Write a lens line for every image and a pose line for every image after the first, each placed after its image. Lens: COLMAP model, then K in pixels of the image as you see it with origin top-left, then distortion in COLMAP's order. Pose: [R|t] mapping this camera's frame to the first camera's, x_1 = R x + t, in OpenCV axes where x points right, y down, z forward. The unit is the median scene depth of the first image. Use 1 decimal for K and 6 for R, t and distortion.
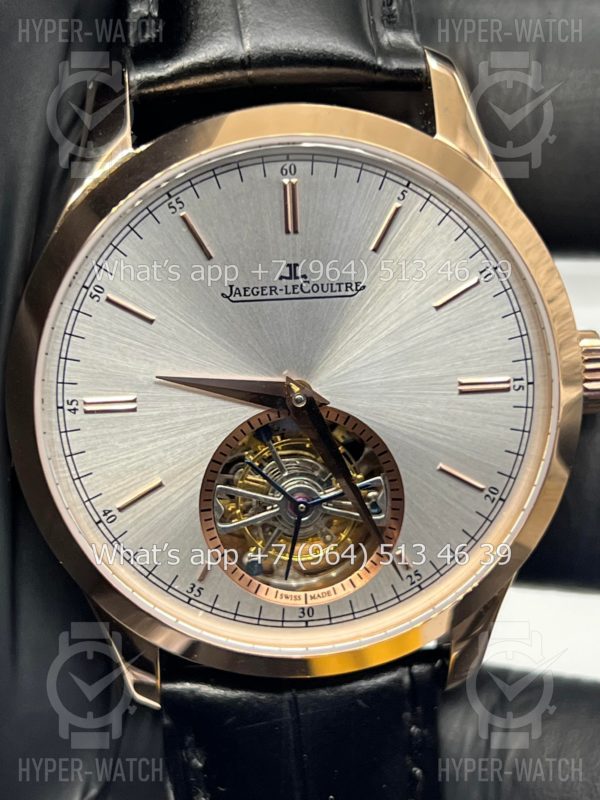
lens RADIAL K [[1866.9, 0, 292.2], [0, 1866.9, 397.1], [0, 0, 1]] dist [0.228693, 0.000000]
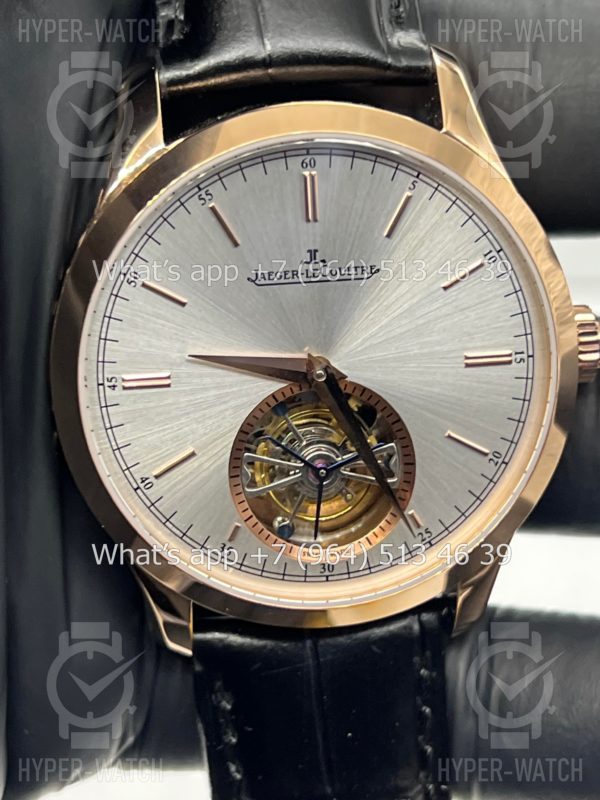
lens RADIAL K [[1866.9, 0, 292.4], [0, 1866.9, 403.9], [0, 0, 1]] dist [0.228693, 0.000000]
pose [[0.999574, -0.012374, 0.026428, -0.040830], [0.011384, 0.999239, 0.037301, -0.022071], [-0.026869, -0.036984, 0.998955, -0.087966]]
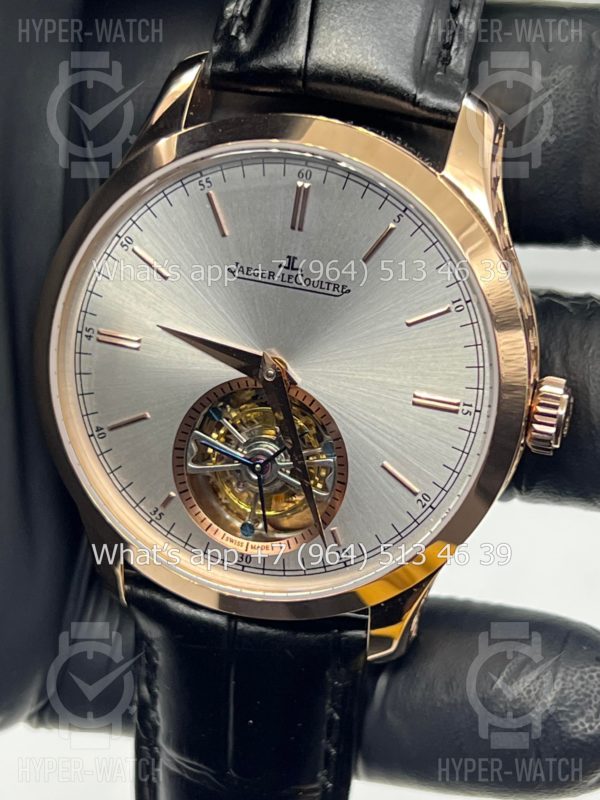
lens RADIAL K [[1866.9, 0, 302.7], [0, 1866.9, 407.8], [0, 0, 1]] dist [0.228693, 0.000000]
pose [[0.928736, 0.244170, -0.278982, 0.339498], [-0.236233, 0.969699, 0.062273, -0.053664], [0.285734, 0.008069, 0.958275, -0.080829]]
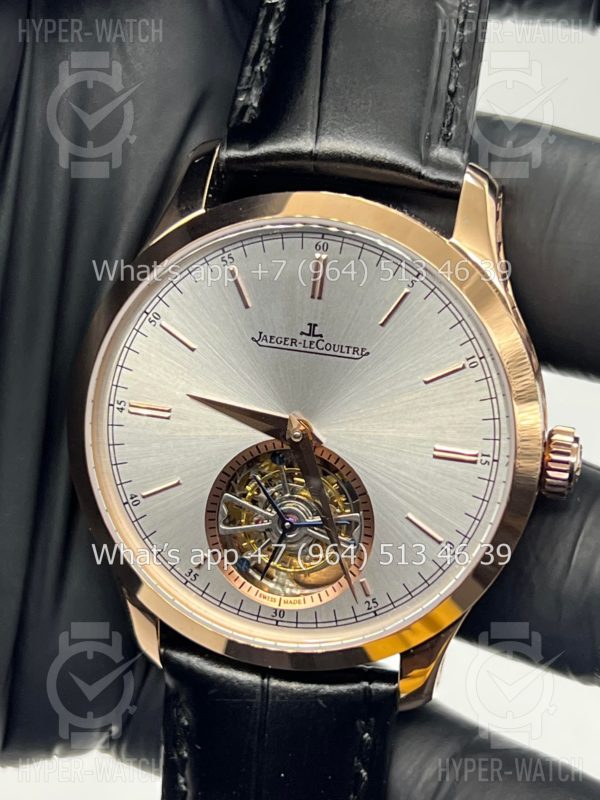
lens RADIAL K [[1866.9, 0, 300.0], [0, 1866.9, 398.3], [0, 0, 1]] dist [0.228693, 0.000000]
pose [[0.949957, 0.184869, -0.251804, 0.299638], [-0.192680, 0.981240, -0.006500, -0.014564], [0.245879, 0.054692, 0.967756, -0.159999]]
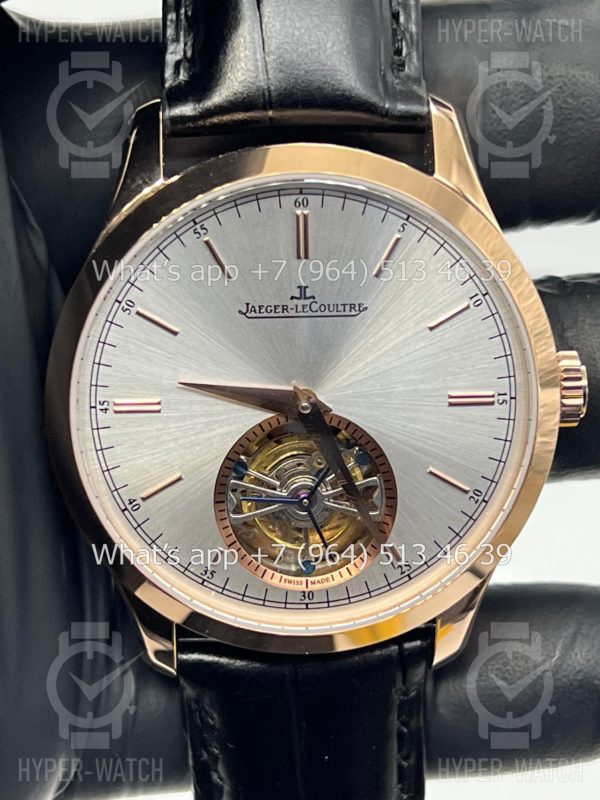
lens RADIAL K [[1866.9, 0, 306.6], [0, 1866.9, 397.4], [0, 0, 1]] dist [0.228693, 0.000000]
pose [[0.999212, 0.030675, -0.025201, 0.032403], [-0.030481, 0.999503, 0.008058, -0.013184], [0.025436, -0.007283, 0.999650, -0.121651]]
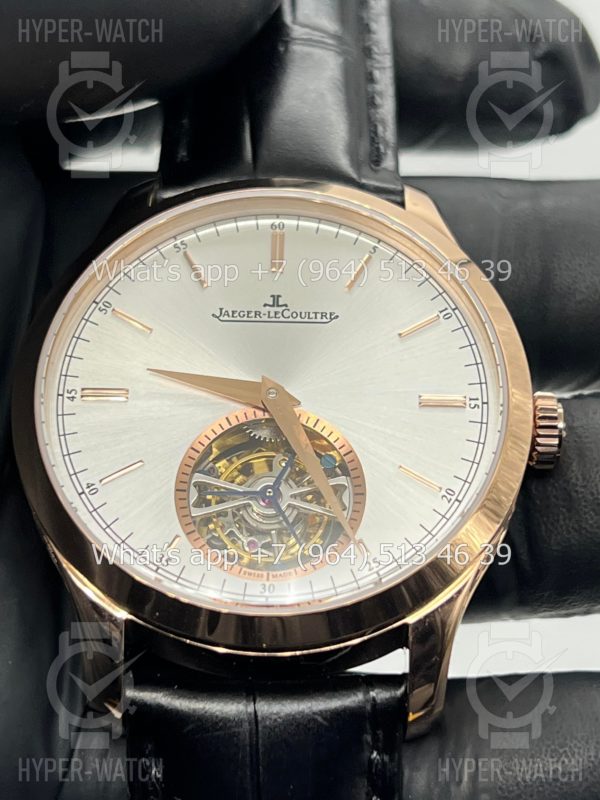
lens RADIAL K [[1866.9, 0, 306.9], [0, 1866.9, 394.3], [0, 0, 1]] dist [0.228693, 0.000000]
pose [[0.995063, 0.016868, -0.097800, 0.131350], [-0.068626, 0.828826, -0.555282, 0.610814], [0.071693, 0.559252, 0.825892, 0.080950]]
